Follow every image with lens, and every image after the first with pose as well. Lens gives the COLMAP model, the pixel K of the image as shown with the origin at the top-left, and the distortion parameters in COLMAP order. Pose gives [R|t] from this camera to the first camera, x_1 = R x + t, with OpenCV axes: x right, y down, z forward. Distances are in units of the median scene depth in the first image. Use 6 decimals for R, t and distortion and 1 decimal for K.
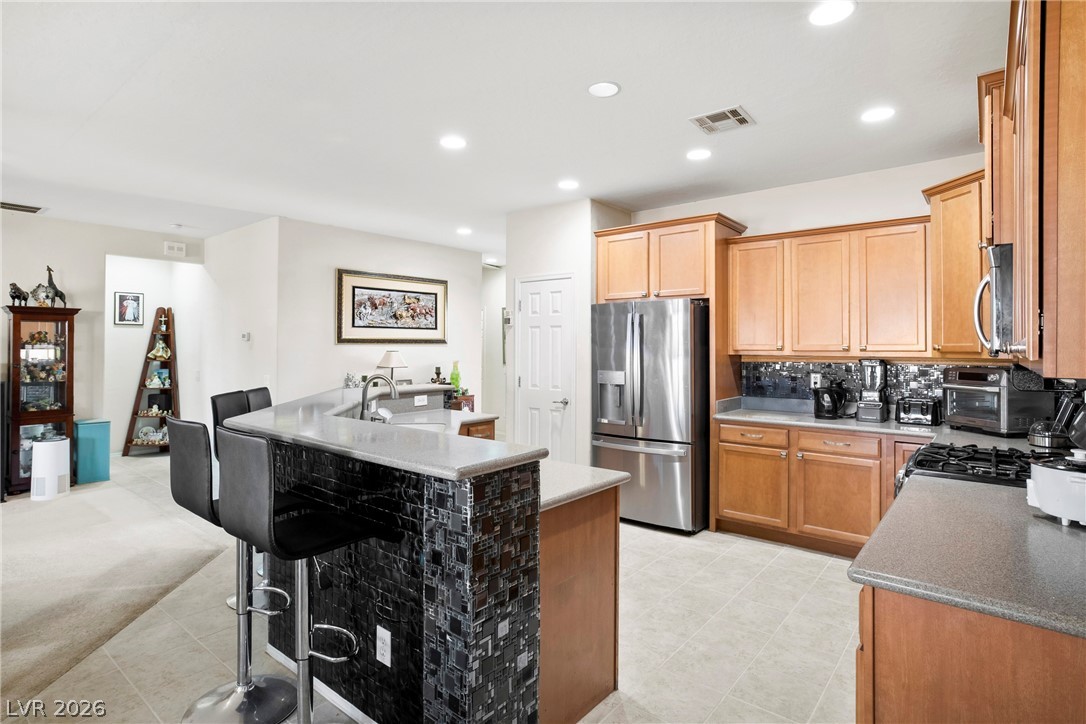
lens RADIAL K [[558.7, 0, 538.3], [0, 558.7, 345.9], [0, 0, 1]] dist [-0.004785, 0.000733]
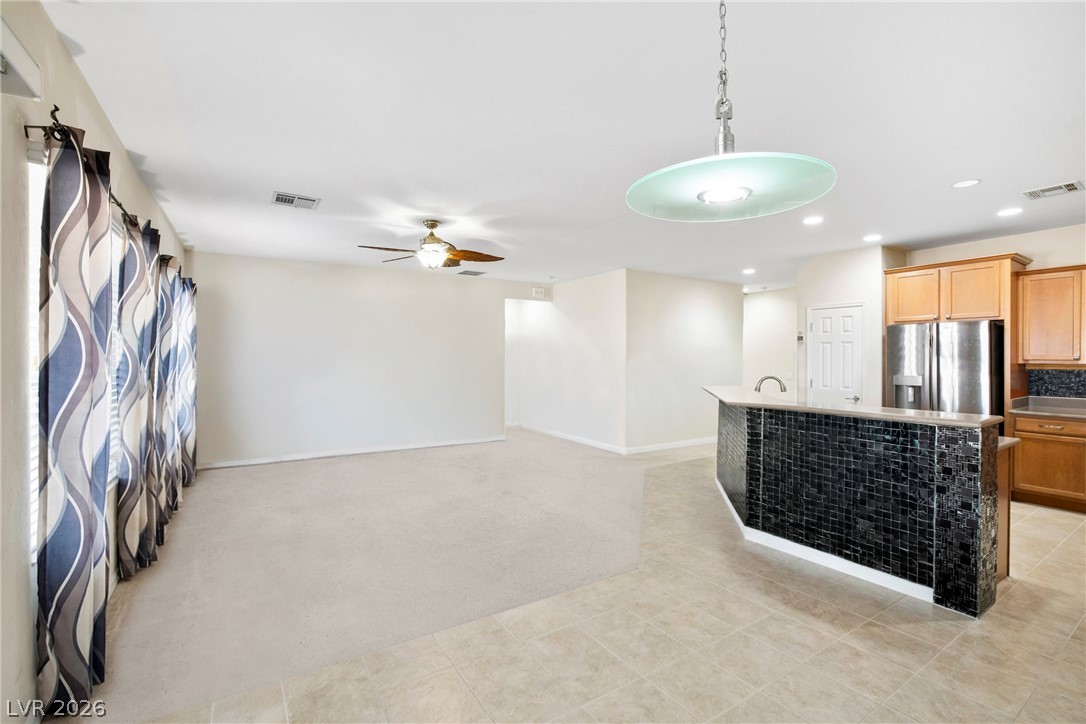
lens RADIAL K [[475.7, 0, 540.4], [0, 475.7, 361.2], [0, 0, 1]] dist [-0.036235, 0.015582]
pose [[0.954671, 0.001839, -0.297656, -0.382777], [0.001278, 0.999946, 0.010276, -0.001528], [0.297659, -0.010190, 0.954618, -0.334399]]
